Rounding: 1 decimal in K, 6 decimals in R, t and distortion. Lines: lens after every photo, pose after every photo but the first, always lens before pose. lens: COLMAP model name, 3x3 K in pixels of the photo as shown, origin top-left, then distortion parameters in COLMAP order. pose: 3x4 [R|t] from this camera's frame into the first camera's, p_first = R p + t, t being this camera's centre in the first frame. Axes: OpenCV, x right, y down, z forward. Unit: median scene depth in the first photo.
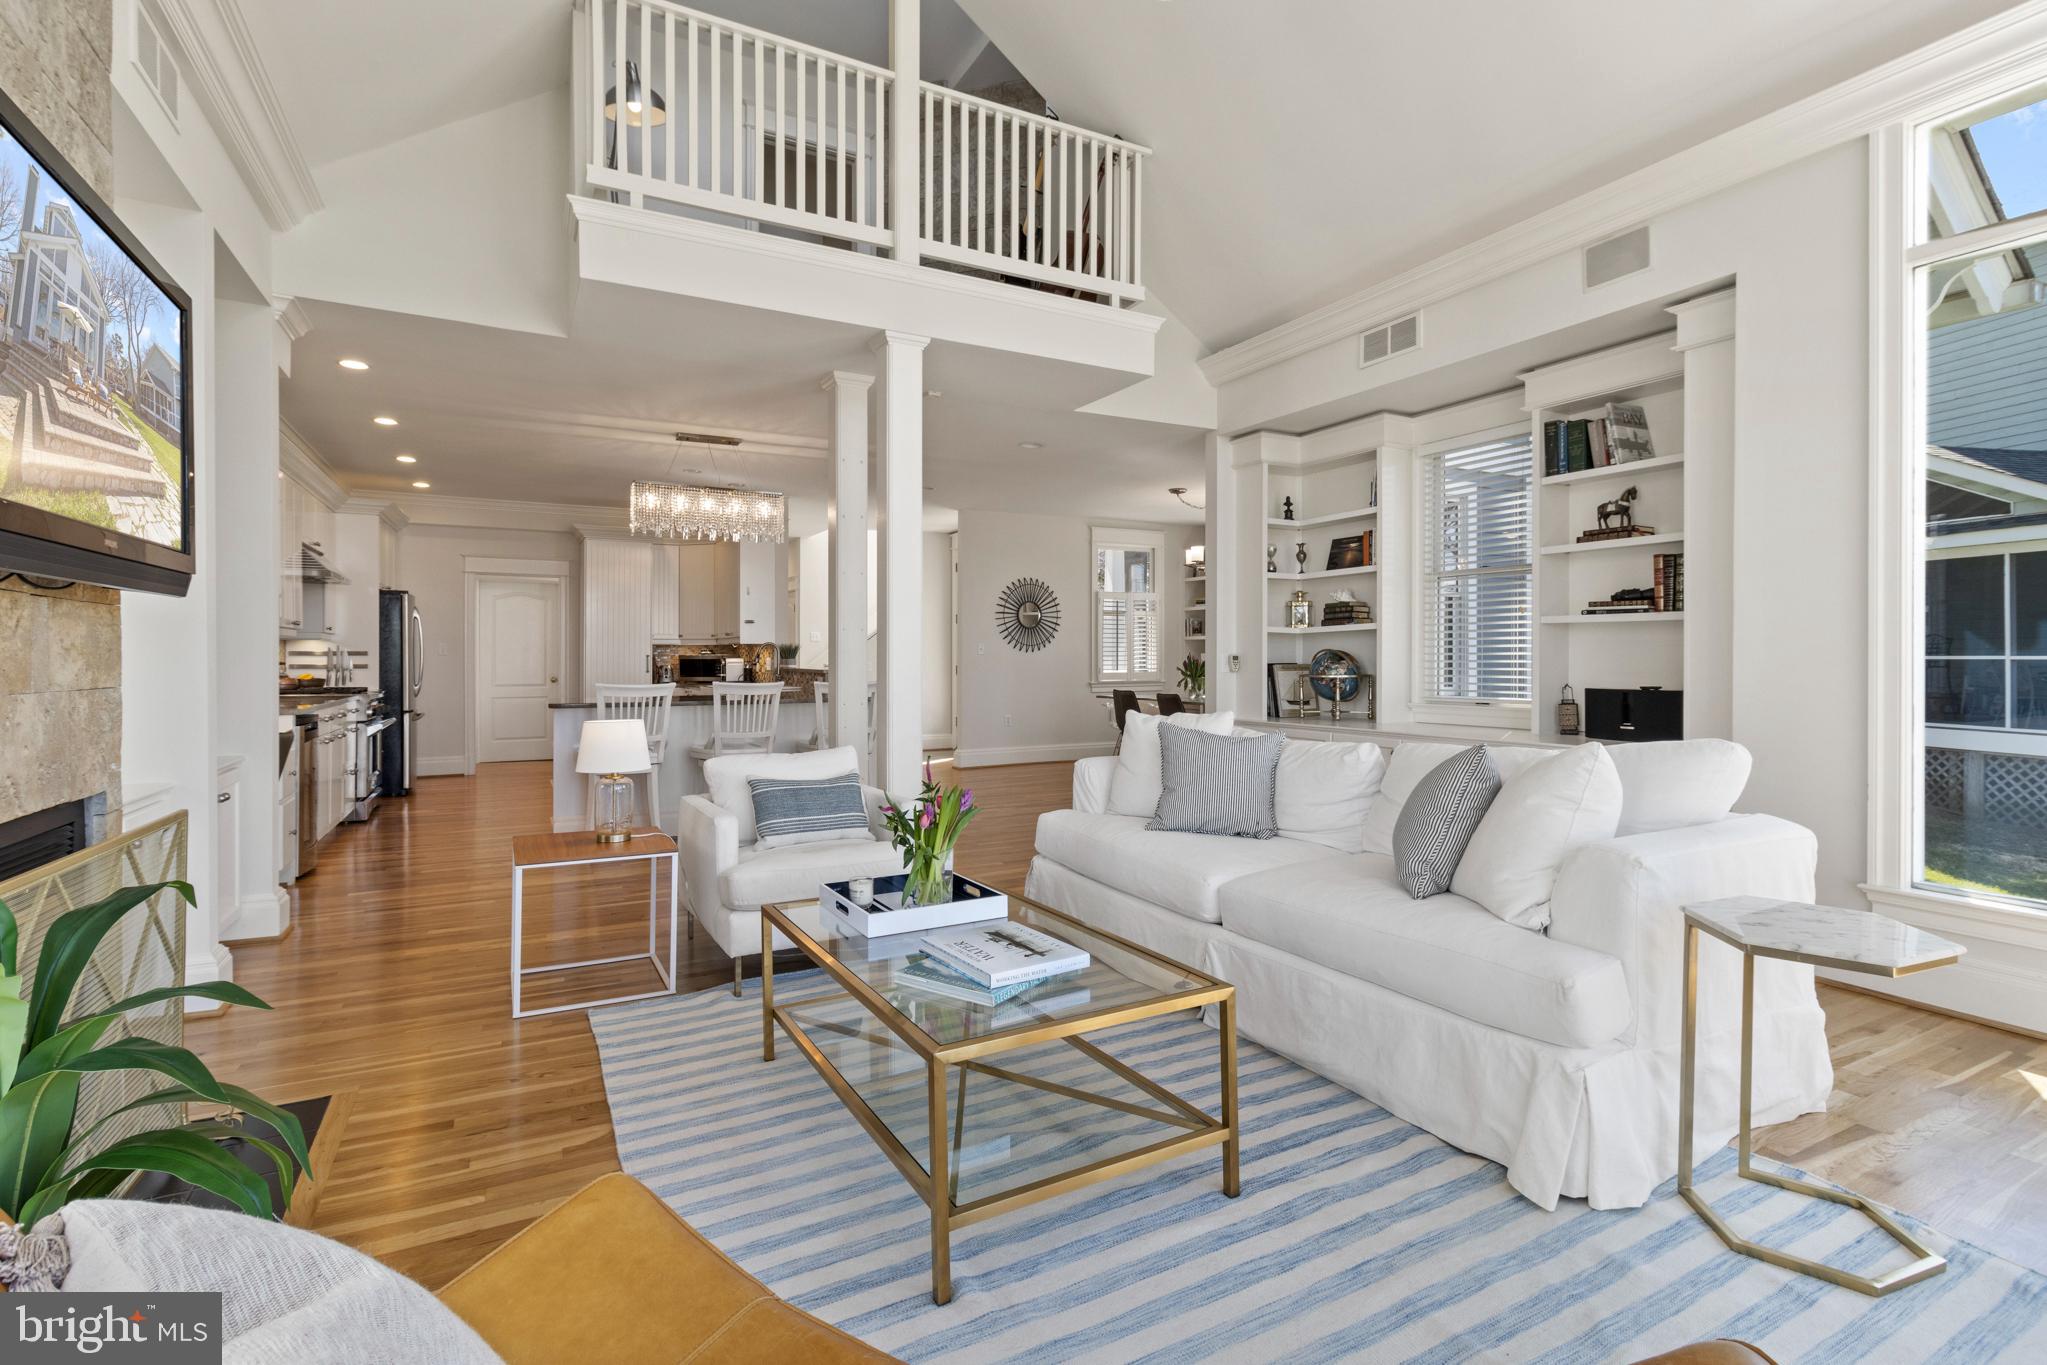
lens RADIAL K [[947.6, 0, 1028.0], [0, 947.6, 670.0], [0, 0, 1]] dist [0.003623, 0.000177]
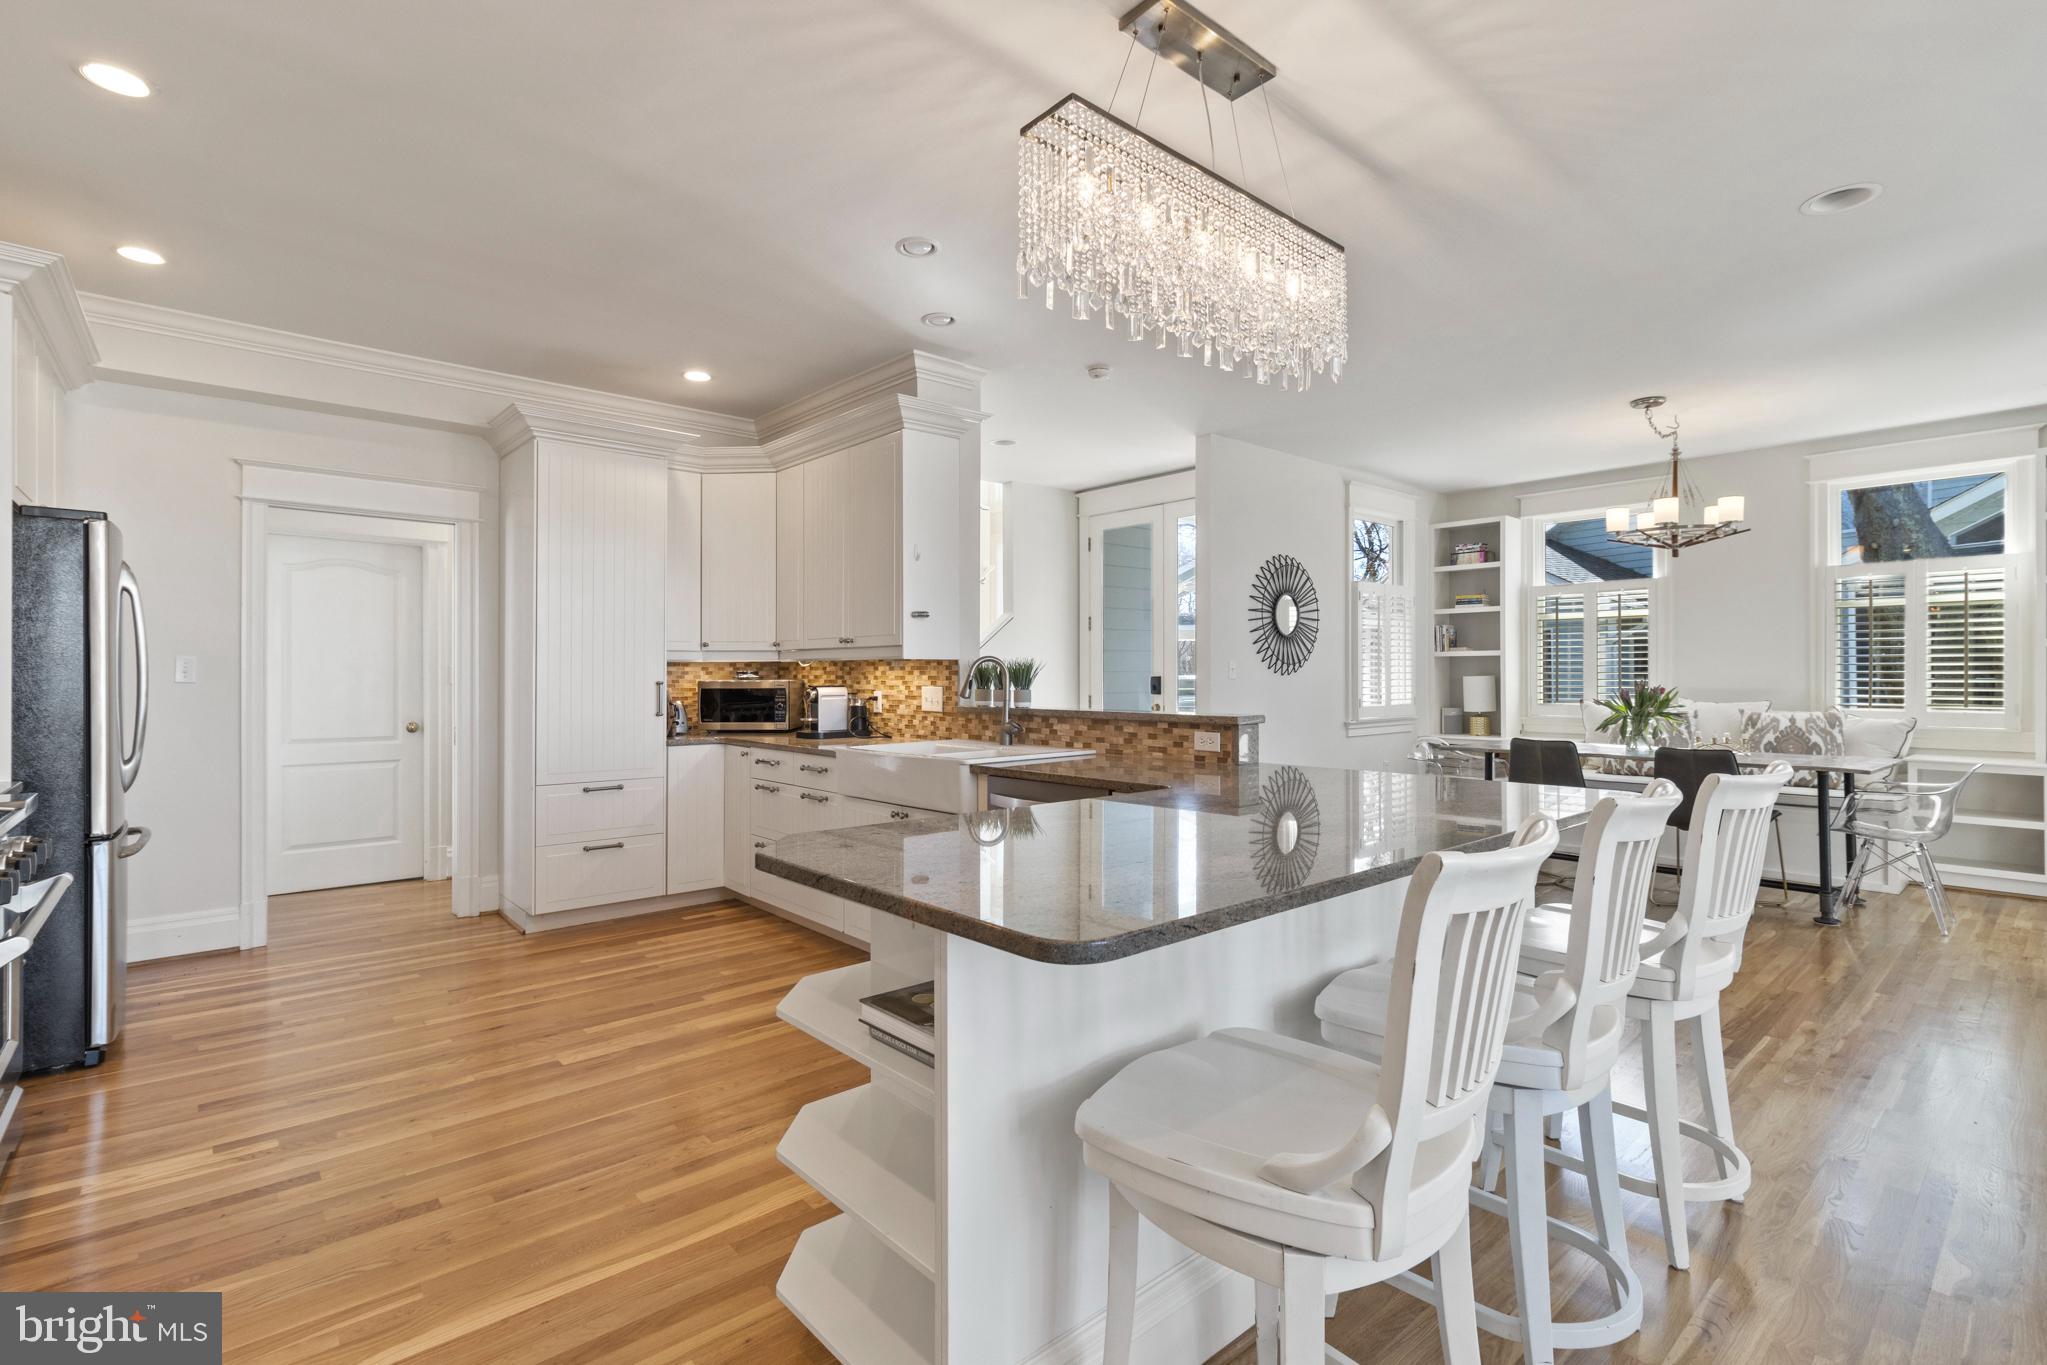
lens RADIAL K [[945.6, 0, 1023.5], [0, 945.6, 682.5], [0, 0, 1]] dist [0.004094, -0.000619]
pose [[0.975815, -0.002499, 0.218585, -0.327445], [0.004053, 0.999970, -0.006662, -0.011297], [-0.218562, 0.007387, 0.975795, 0.476498]]
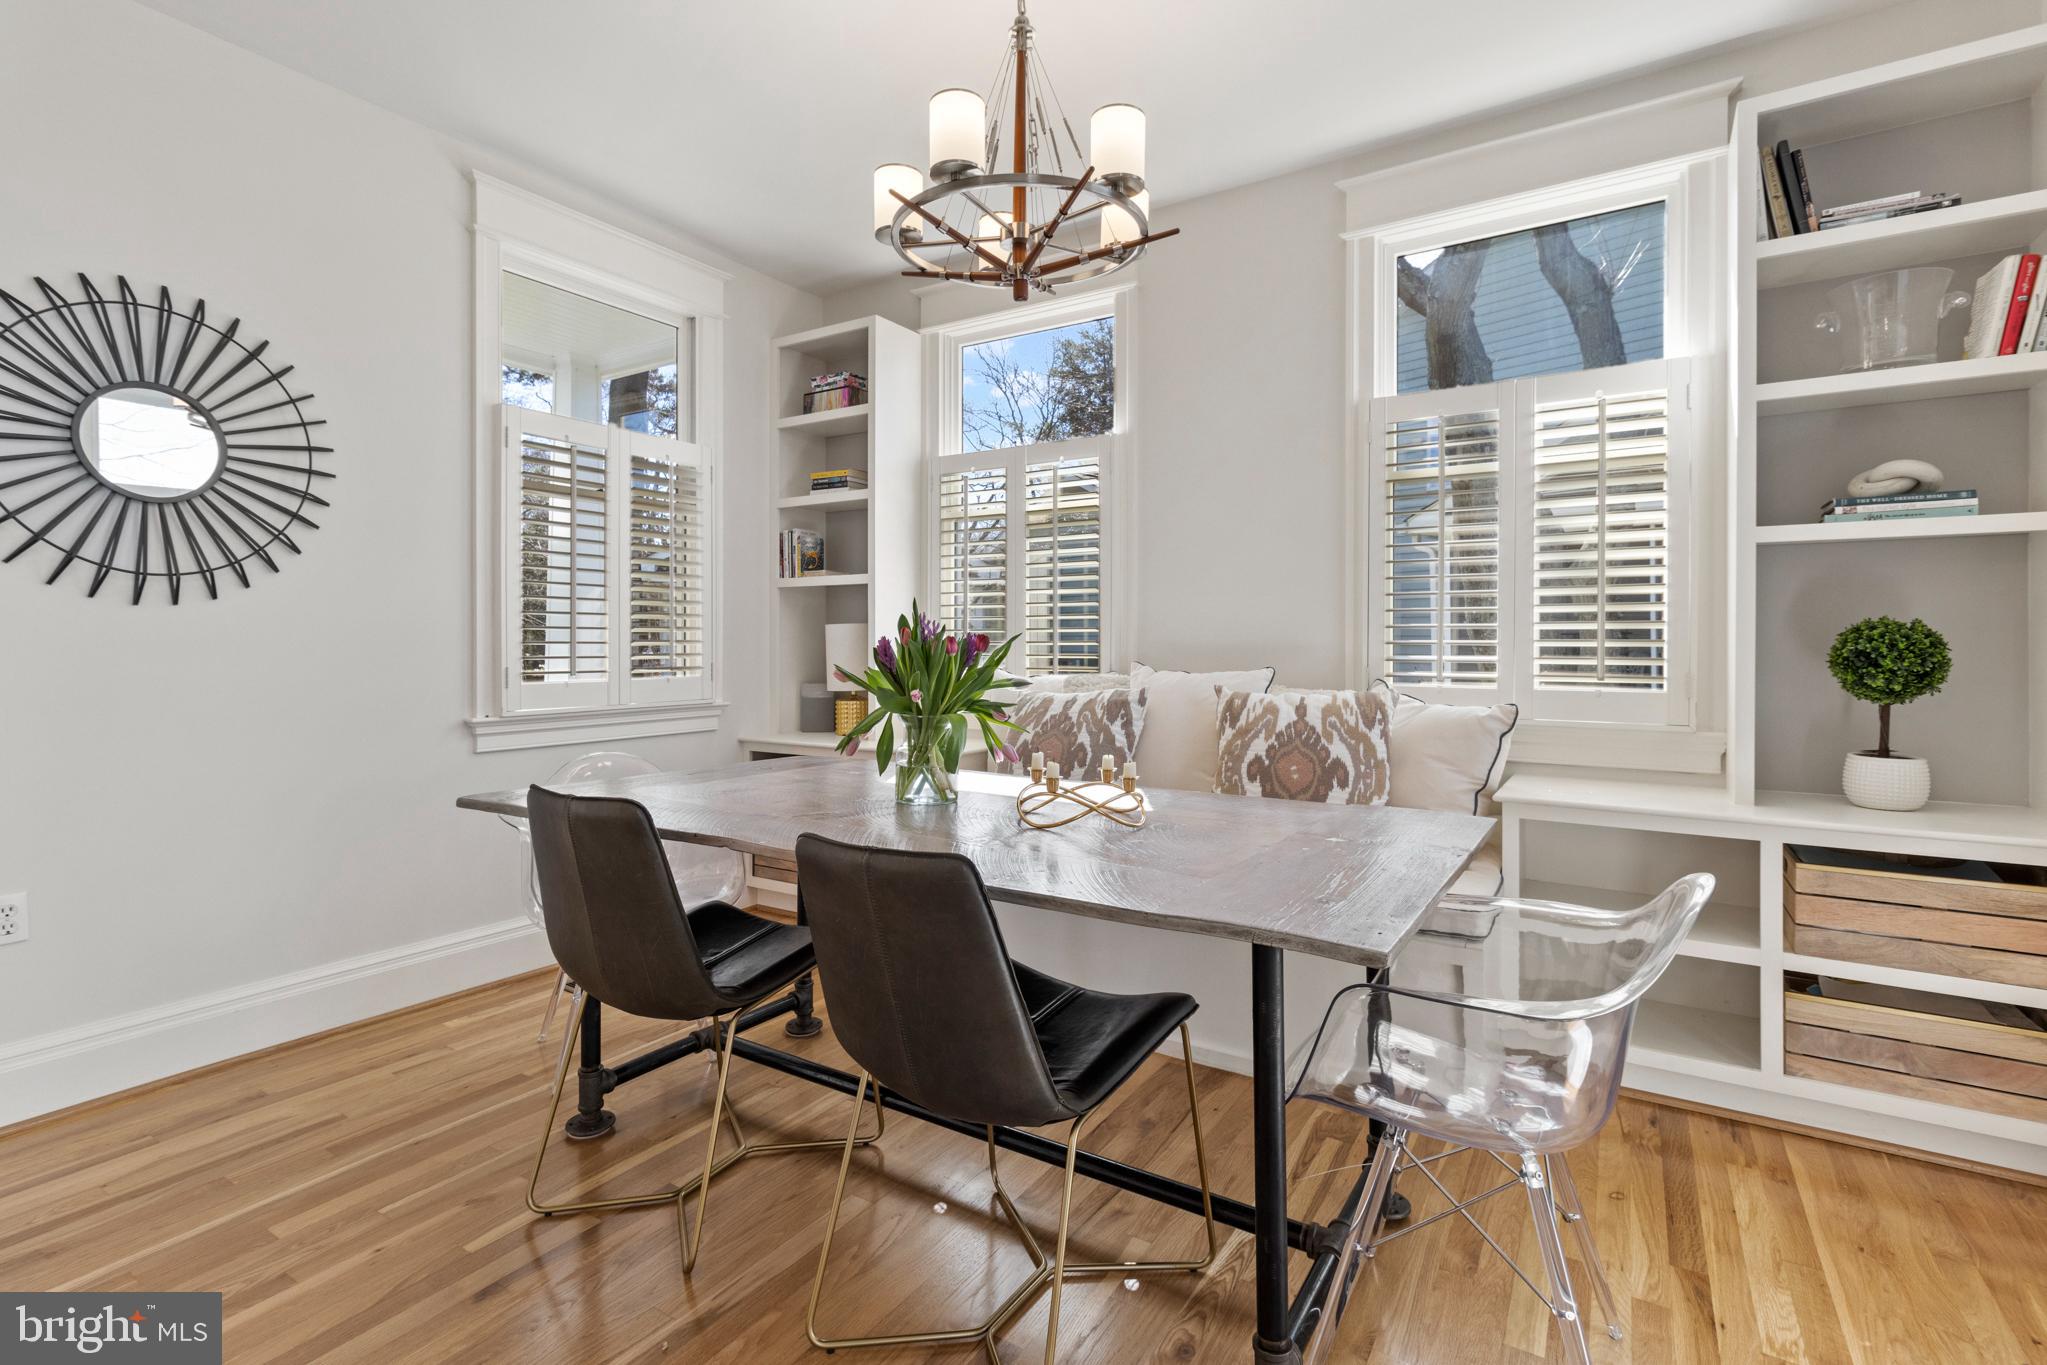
lens RADIAL K [[960.1, 0, 1022.1], [0, 960.1, 656.0], [0, 0, 1]] dist [0.002853, 0.000260]
pose [[0.872508, -0.004131, 0.488583, 0.078668], [0.004981, 0.999987, -0.000439, -0.005362], [-0.488575, 0.002817, 0.872517, 0.755839]]
